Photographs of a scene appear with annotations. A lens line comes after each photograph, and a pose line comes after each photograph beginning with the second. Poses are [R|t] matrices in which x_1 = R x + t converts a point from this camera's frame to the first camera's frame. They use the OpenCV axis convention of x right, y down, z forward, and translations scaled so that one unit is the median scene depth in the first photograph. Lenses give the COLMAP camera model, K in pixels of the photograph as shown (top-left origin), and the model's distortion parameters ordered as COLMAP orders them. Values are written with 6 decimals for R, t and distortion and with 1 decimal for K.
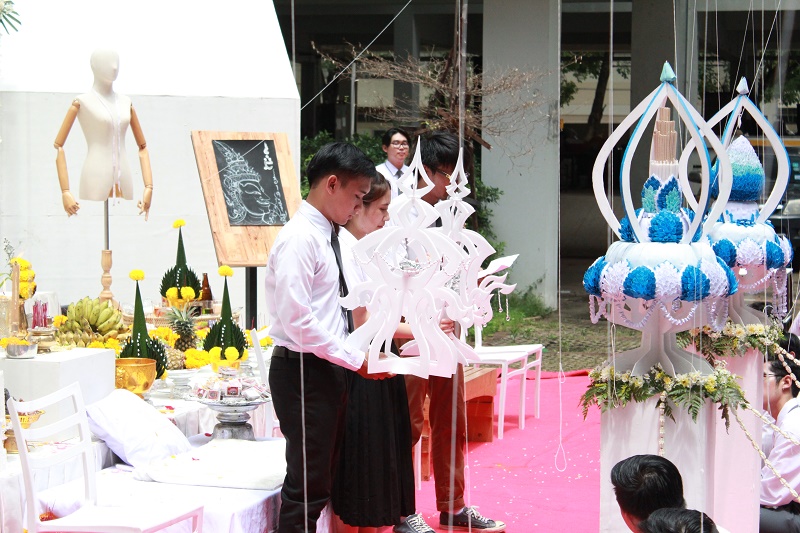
lens RADIAL K [[1919.5, 0, 400.0], [0, 1919.5, 266.5], [0, 0, 1]] dist [0.068264, 0.301903]
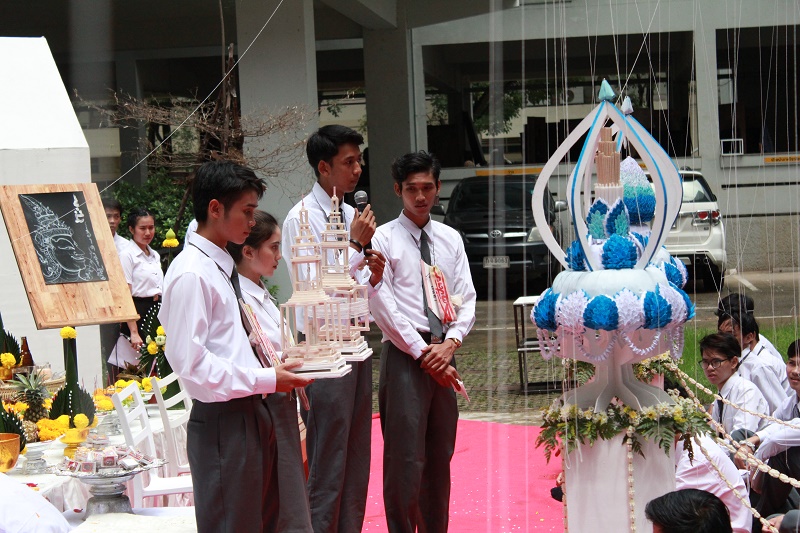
lens RADIAL K [[1919.5, 0, 400.0], [0, 1919.5, 266.5], [0, 0, 1]] dist [0.068264, 0.301903]
pose [[0.985349, -0.061916, 0.158916, -0.089968], [0.065483, 0.997704, -0.017306, -0.003357], [-0.157480, 0.027458, 0.987140, 0.062279]]
